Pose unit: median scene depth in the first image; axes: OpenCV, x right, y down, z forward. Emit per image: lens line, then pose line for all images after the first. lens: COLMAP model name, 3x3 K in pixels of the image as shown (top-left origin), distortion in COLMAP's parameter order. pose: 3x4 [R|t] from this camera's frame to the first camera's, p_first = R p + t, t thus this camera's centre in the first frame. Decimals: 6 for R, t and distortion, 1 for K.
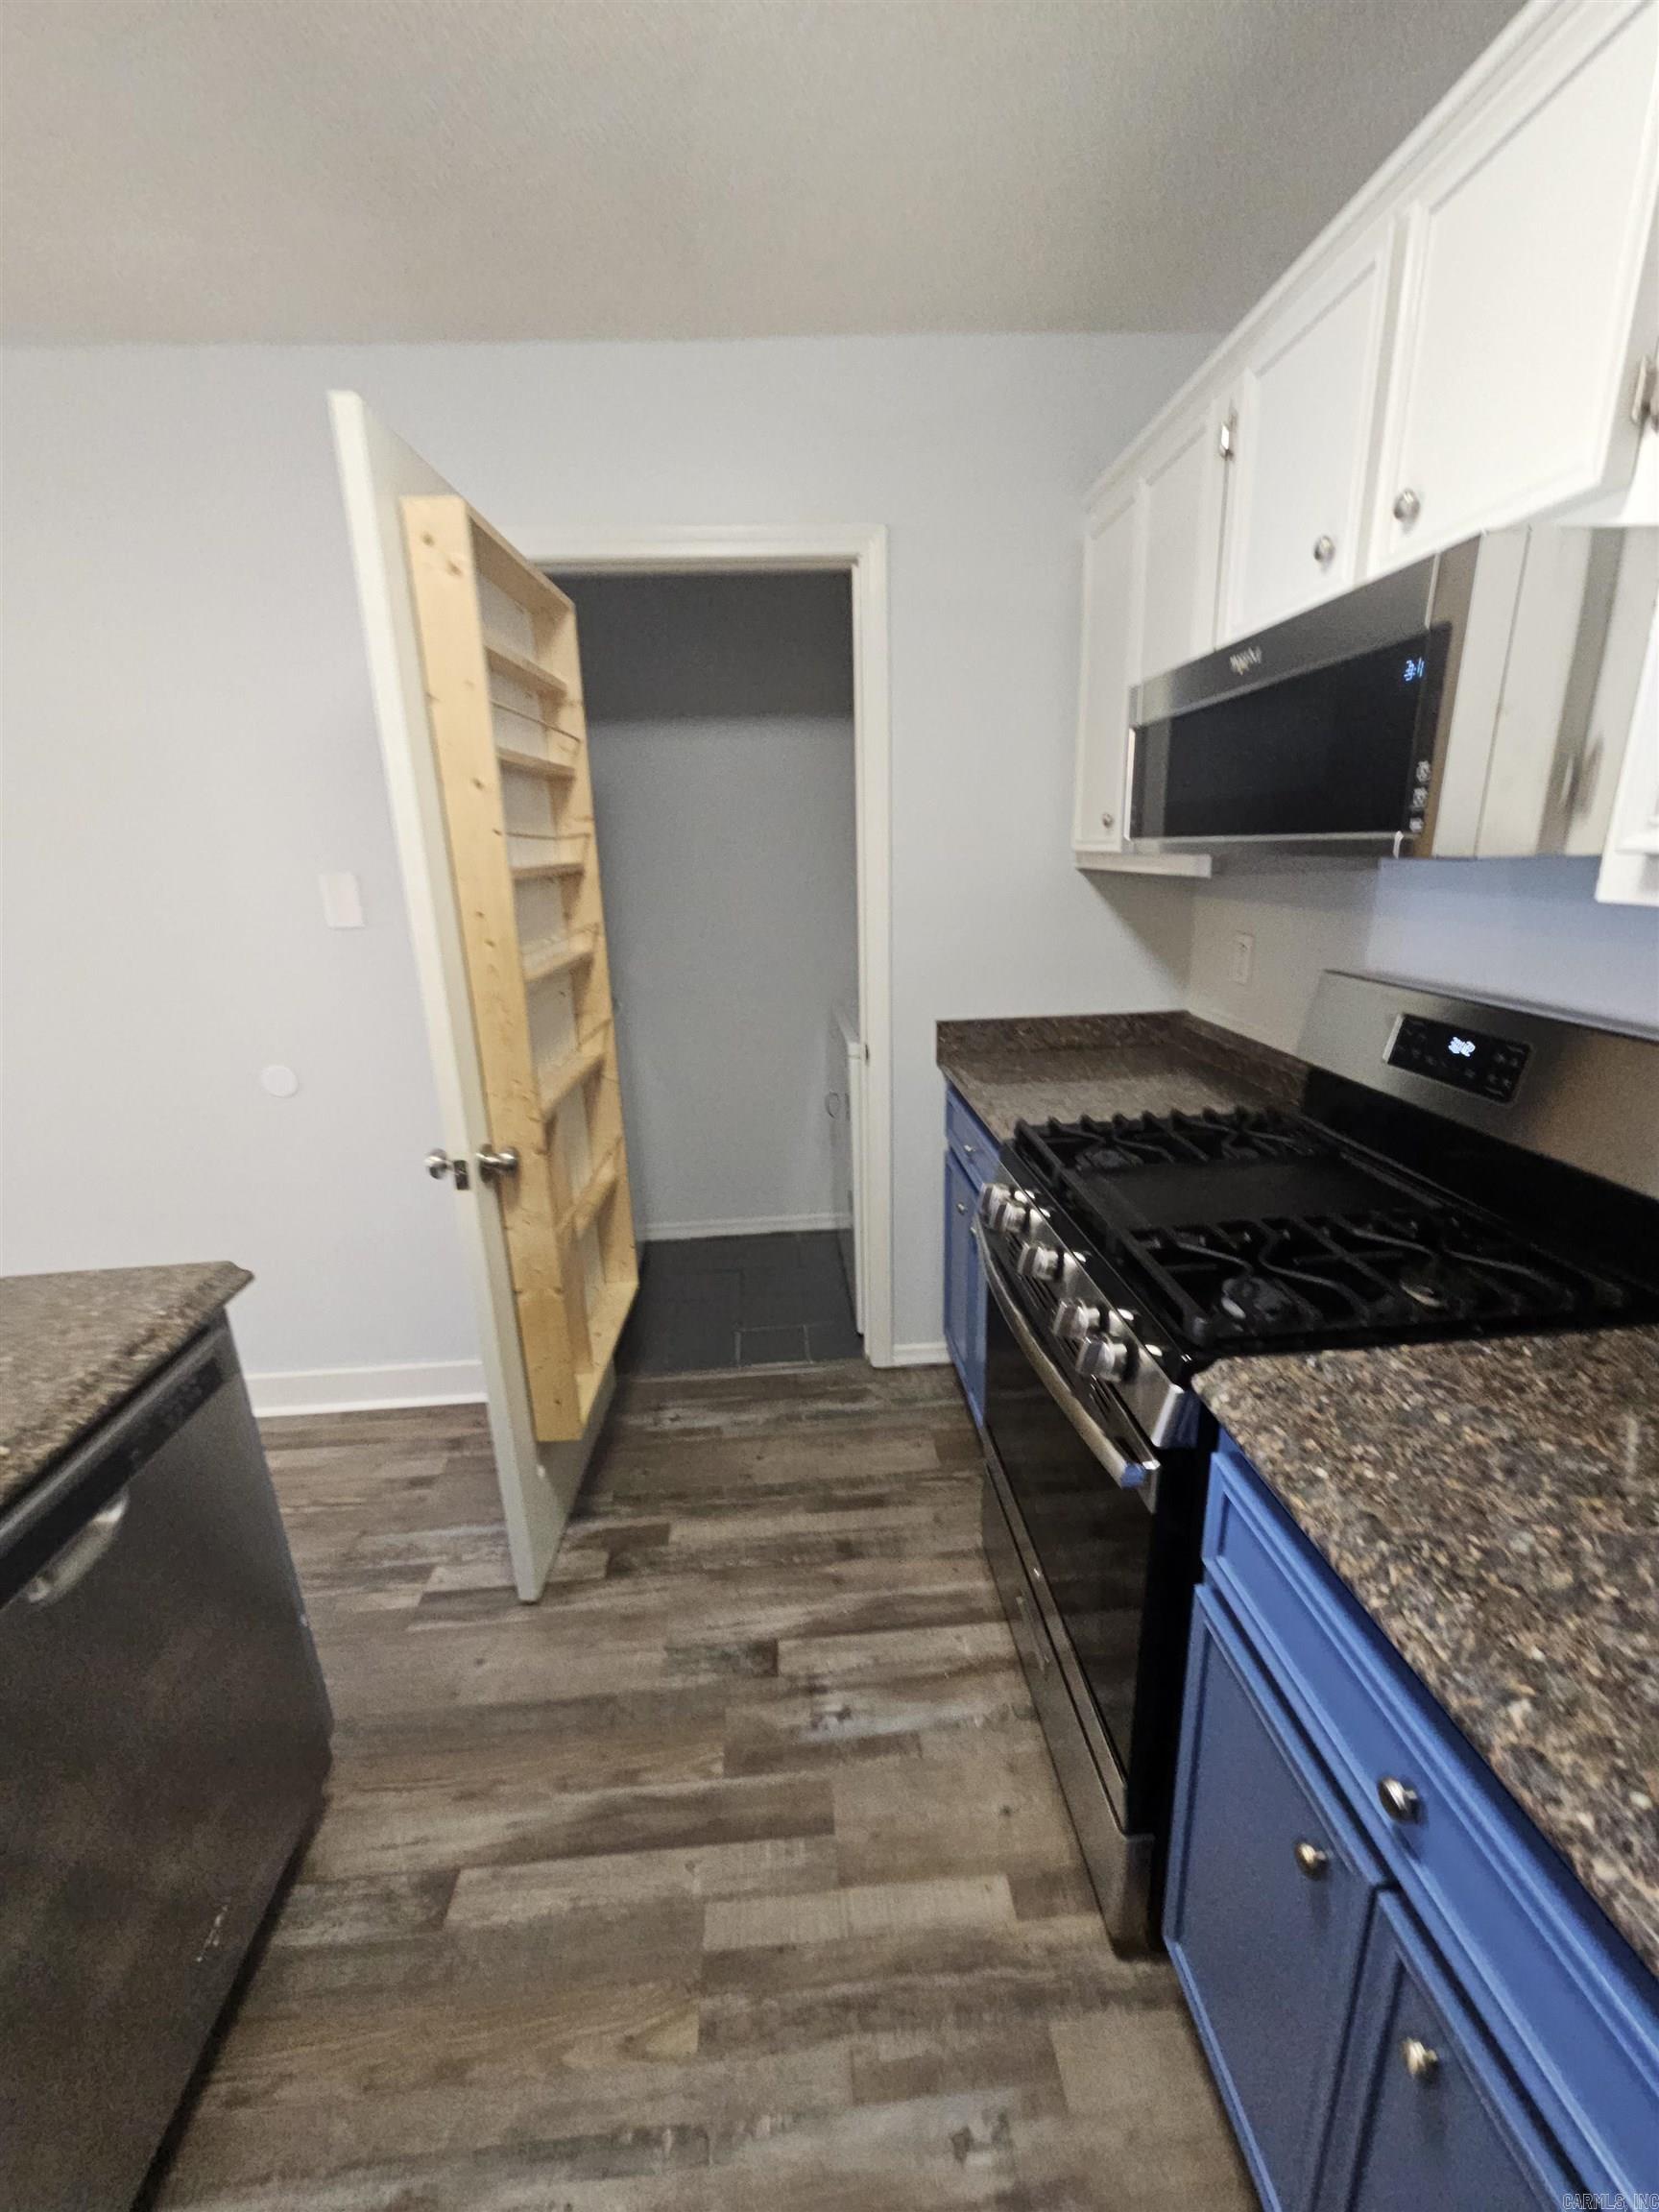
lens RADIAL K [[908.2, 0, 834.4], [0, 908.2, 1103.5], [0, 0, 1]] dist [-0.005154, 0.001646]
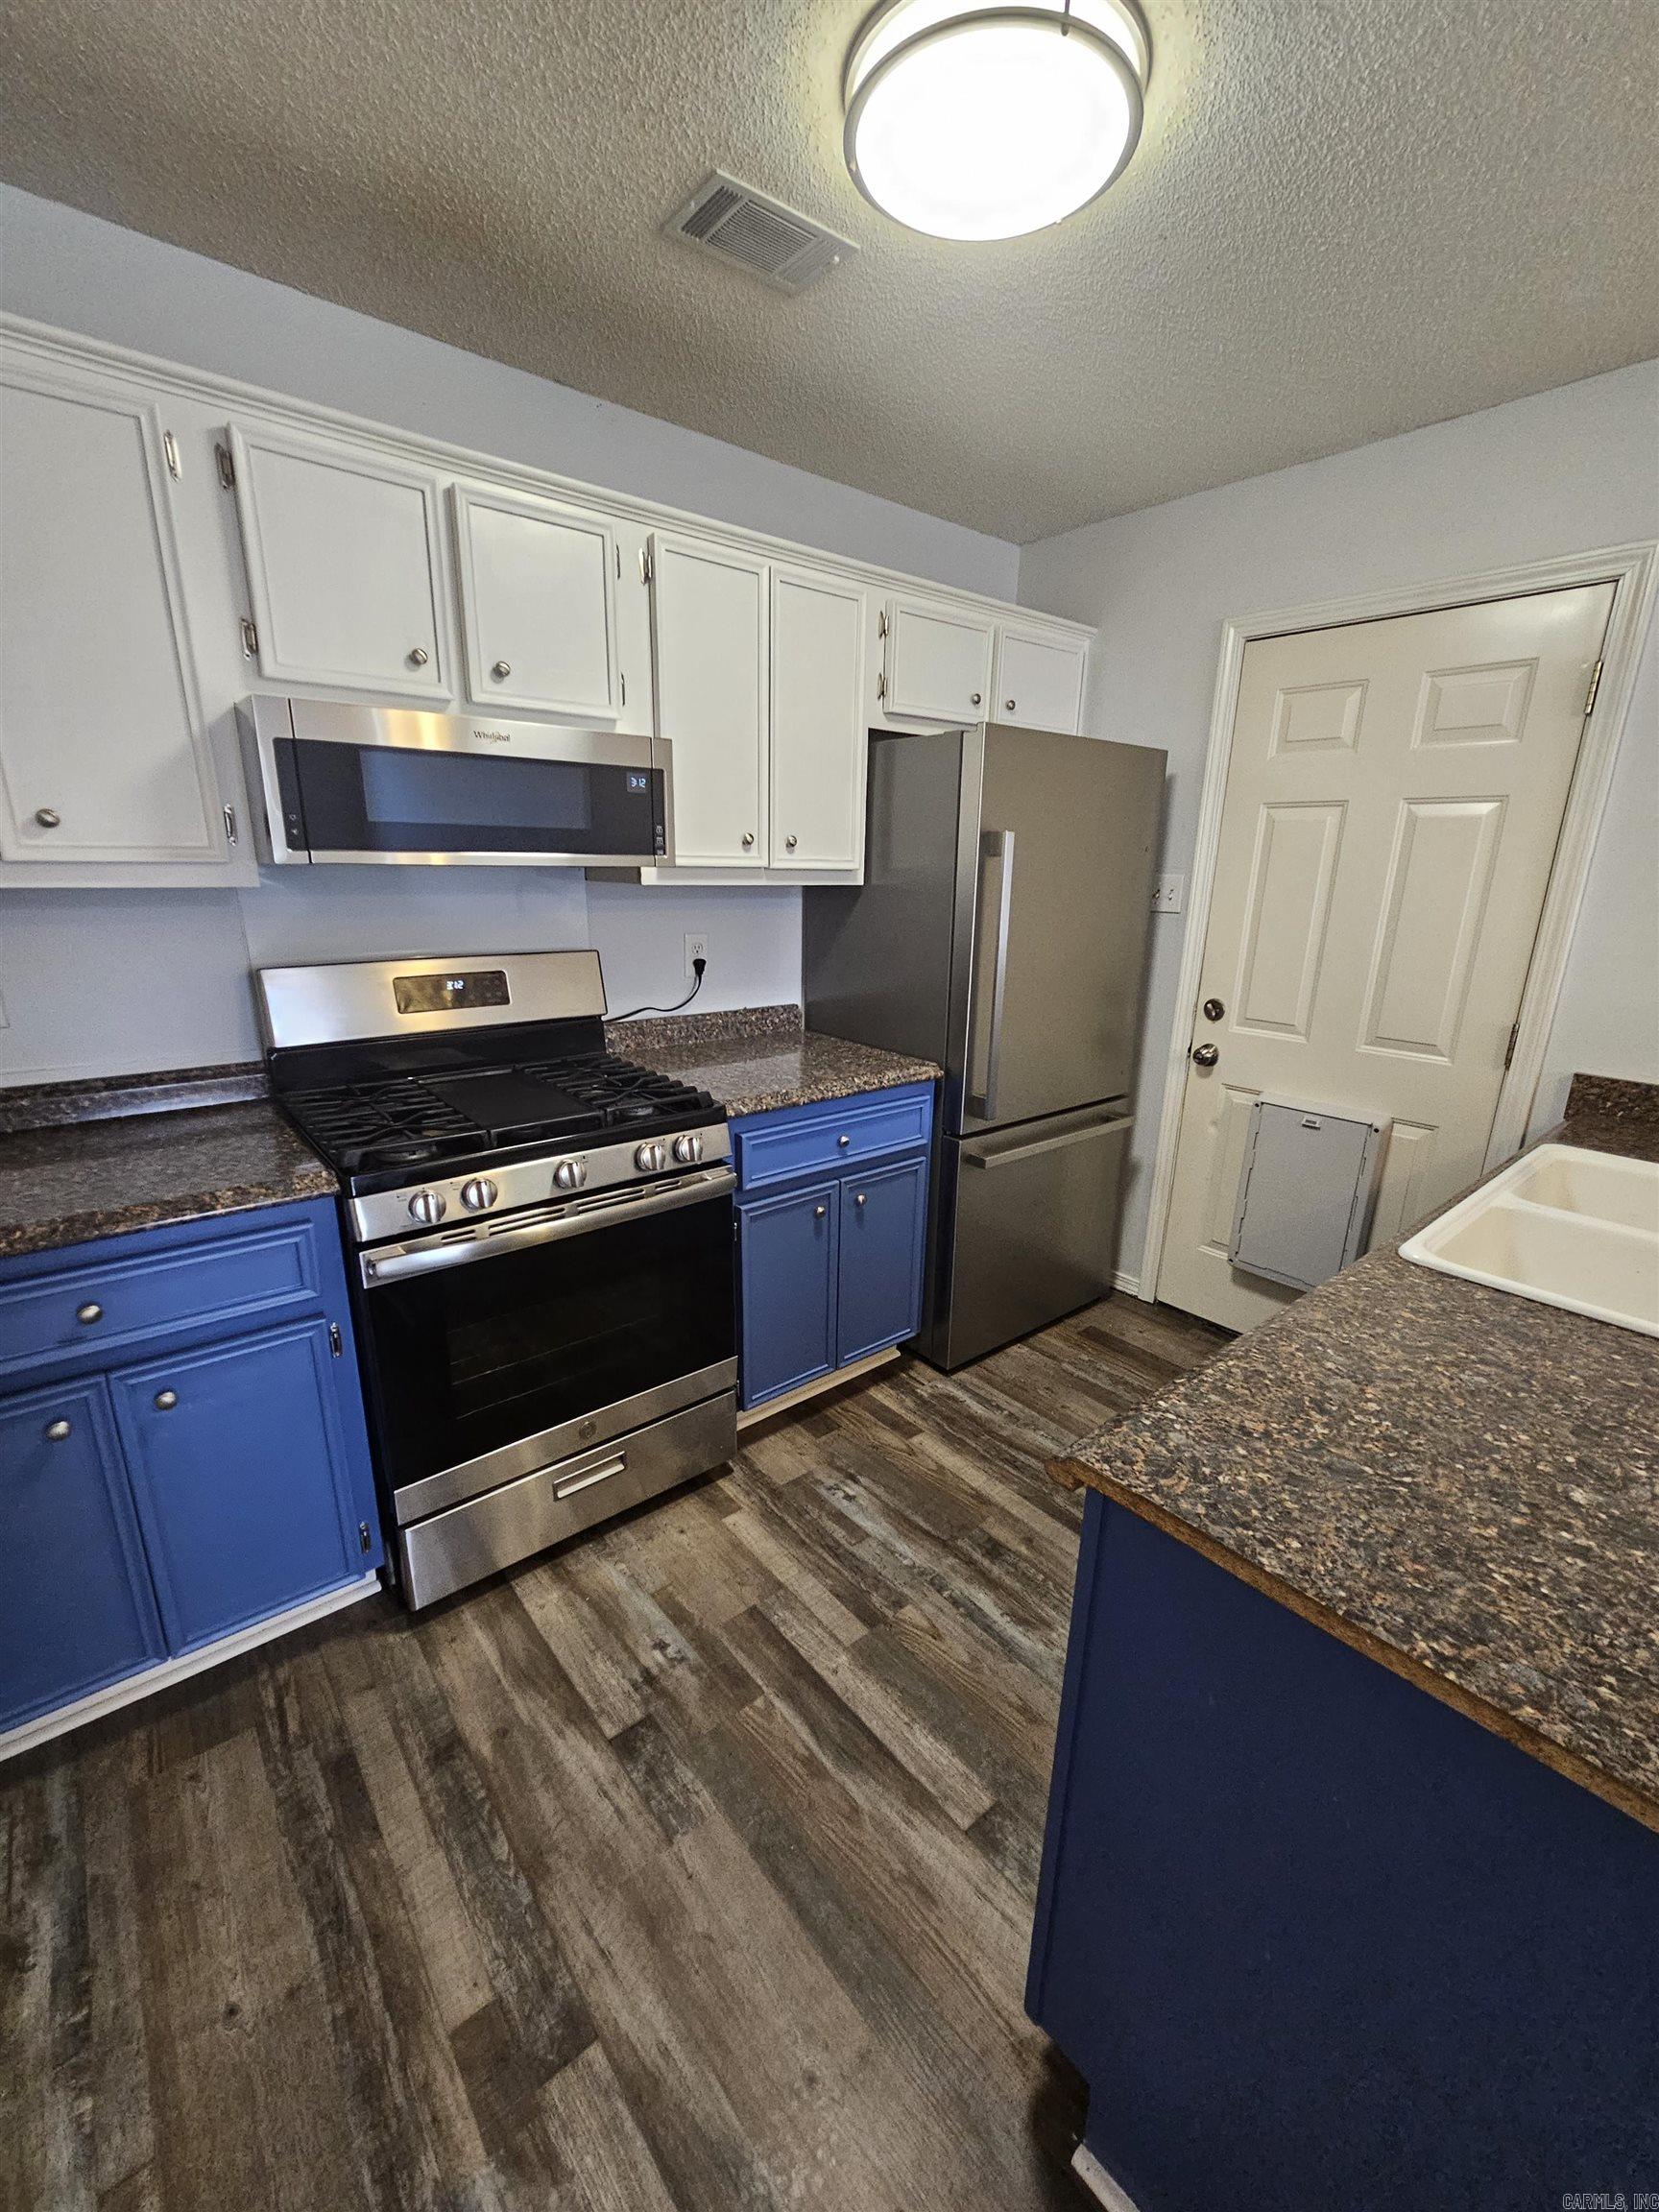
lens RADIAL K [[908.2, 0, 819.2], [0, 908.2, 1108.3], [0, 0, 1]] dist [-0.005154, 0.001646]
pose [[-0.576942, -0.197784, 0.792477, -0.904998], [0.216230, 0.898638, 0.381700, -0.307026], [-0.787643, 0.391576, -0.475695, 1.205359]]
